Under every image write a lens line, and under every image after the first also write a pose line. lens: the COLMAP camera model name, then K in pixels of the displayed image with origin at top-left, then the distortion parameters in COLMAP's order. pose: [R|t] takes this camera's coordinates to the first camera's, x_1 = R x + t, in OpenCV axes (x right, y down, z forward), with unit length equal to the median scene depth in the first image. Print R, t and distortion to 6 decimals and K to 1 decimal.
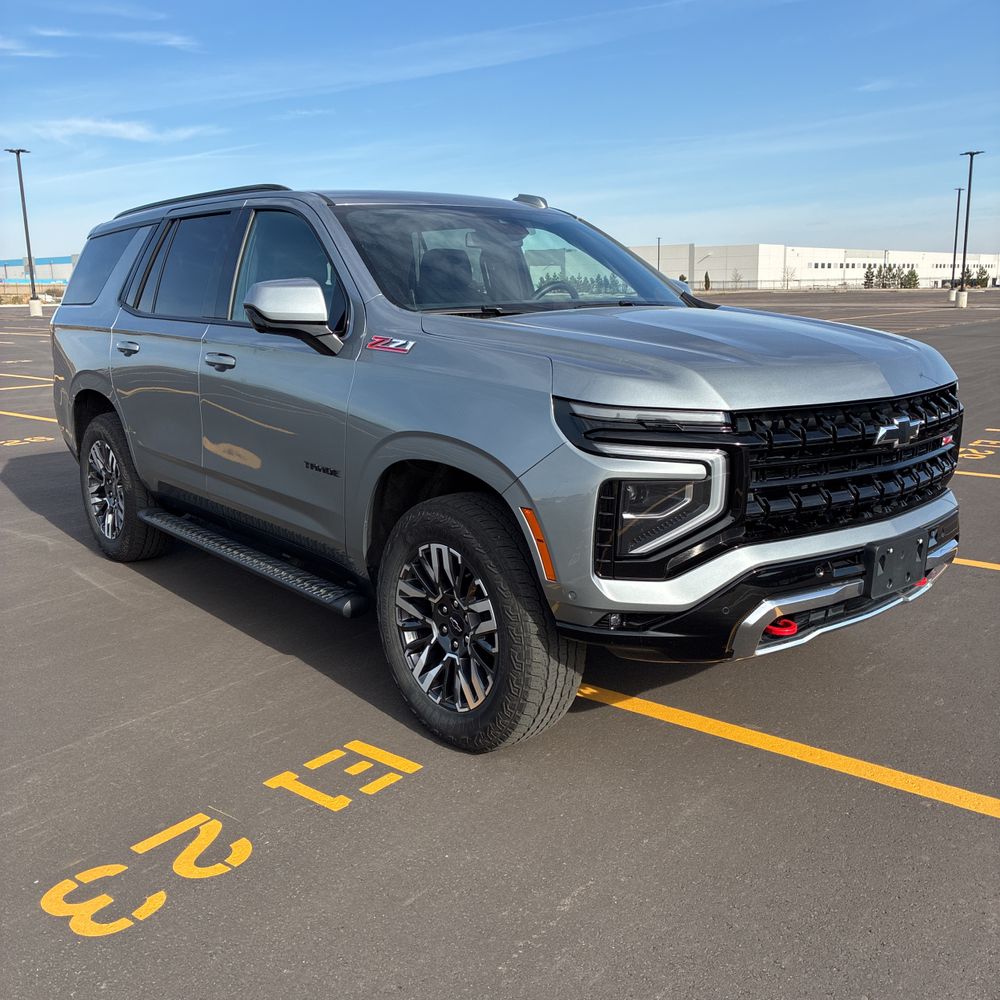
lens RADIAL K [[1019.5, 0, 474.9], [0, 1019.5, 468.8], [0, 0, 1]] dist [0.038251, -0.036180]
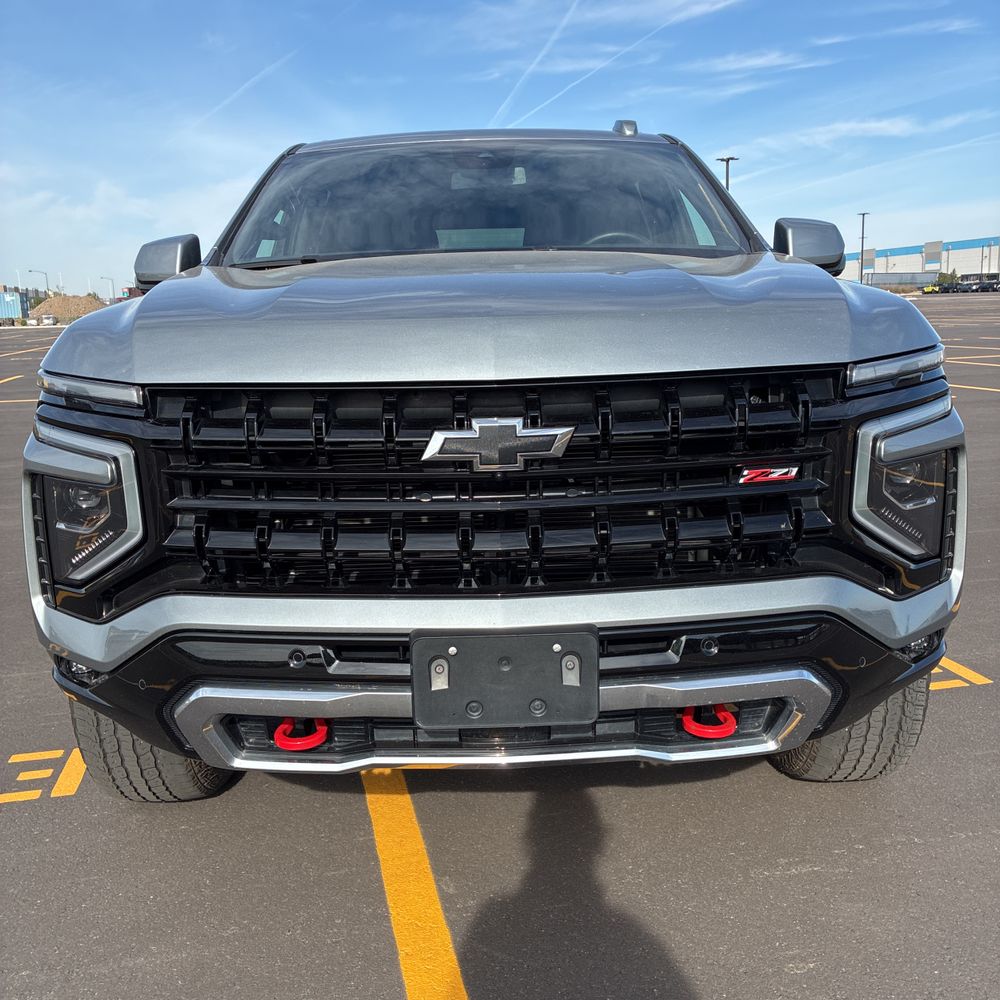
lens RADIAL K [[1019.5, 0, 474.9], [0, 1019.5, 468.8], [0, 0, 1]] dist [0.038251, -0.036180]
pose [[0.767713, 0.089380, -0.634529, 0.768762], [-0.090540, 0.995420, 0.030672, -0.038978], [0.634365, 0.033903, 0.772290, 0.567400]]
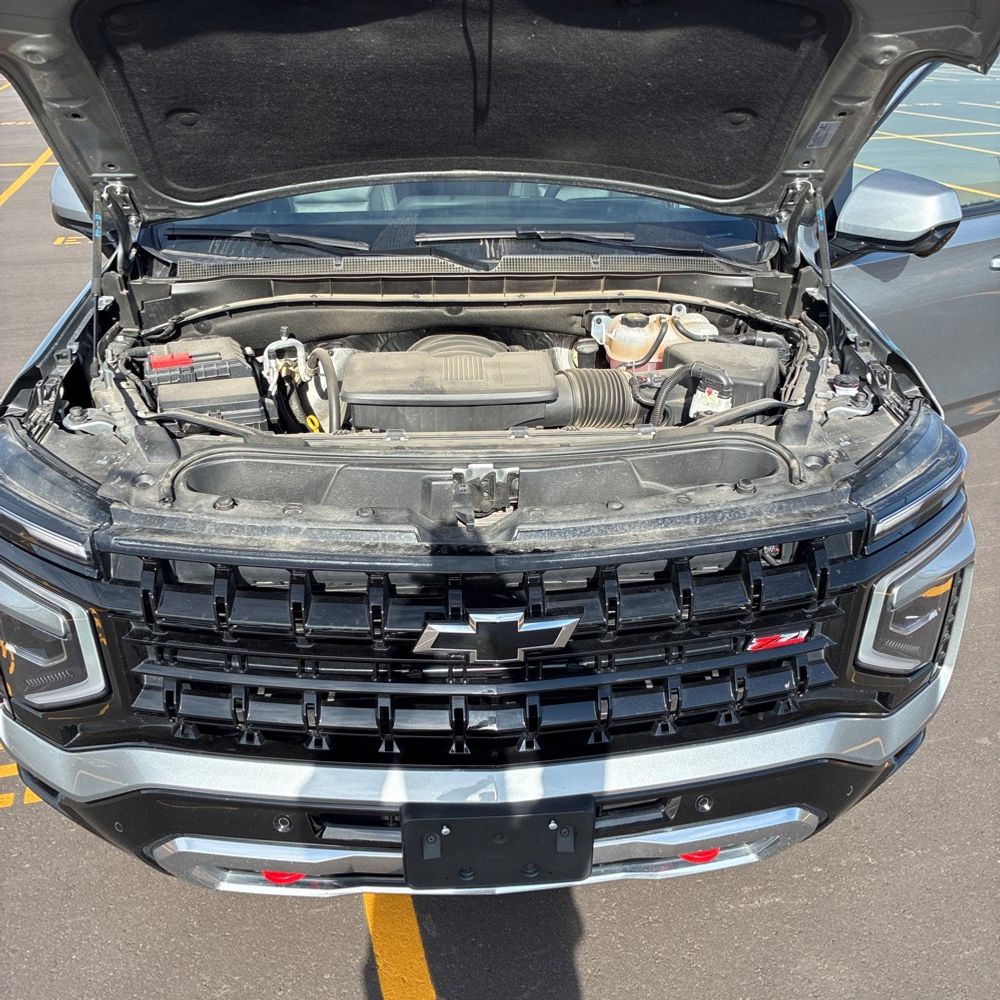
lens RADIAL K [[1035.4, 0, 500.0], [0, 1035.4, 500.0], [0, 0, 1]] dist [0.020181, -0.023246]
pose [[0.808832, 0.259196, -0.527834, 0.681332], [-0.109752, 0.948383, 0.297529, -0.258917], [0.577707, -0.182719, 0.795530, 0.604845]]
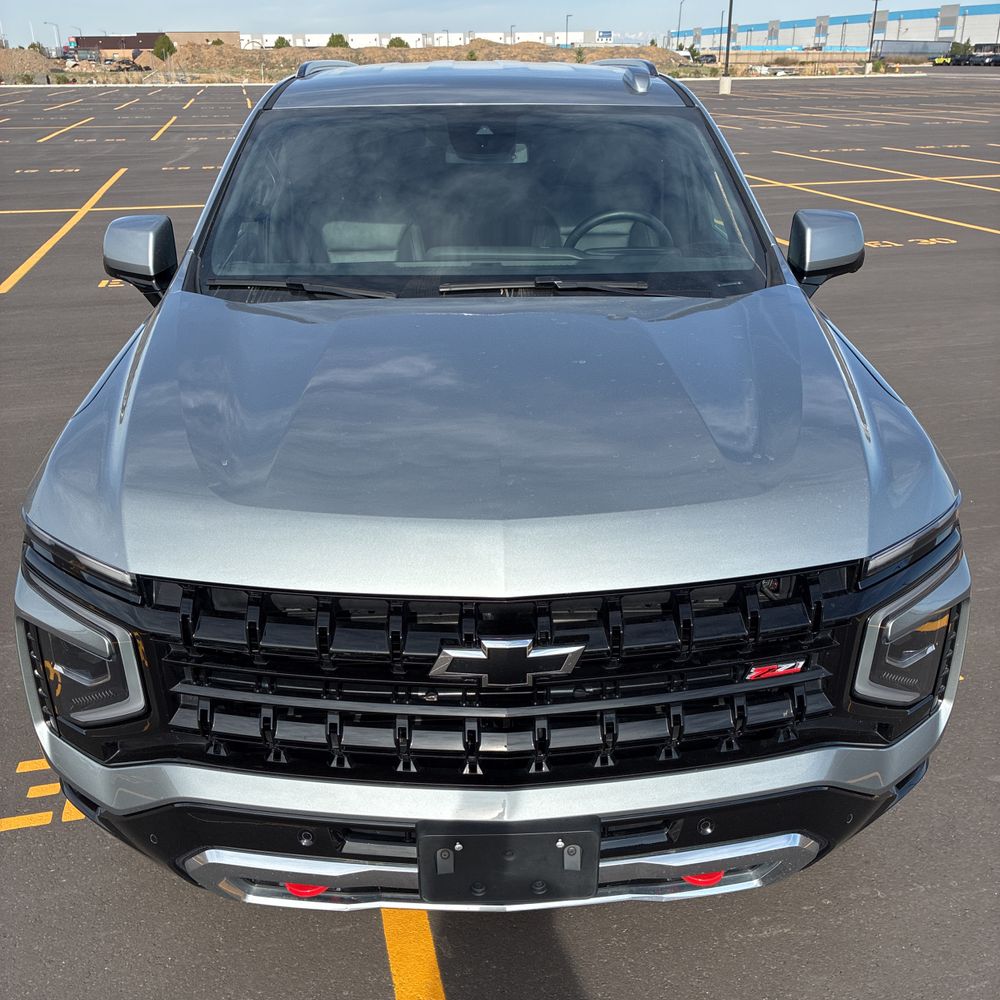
lens RADIAL K [[1032.2, 0, 483.4], [0, 1032.2, 482.8], [0, 0, 1]] dist [0.017124, -0.014784]
pose [[0.783530, 0.236151, -0.574729, 0.710004], [-0.105026, 0.961987, 0.252091, -0.270376], [0.612414, -0.137159, 0.778548, 0.577888]]
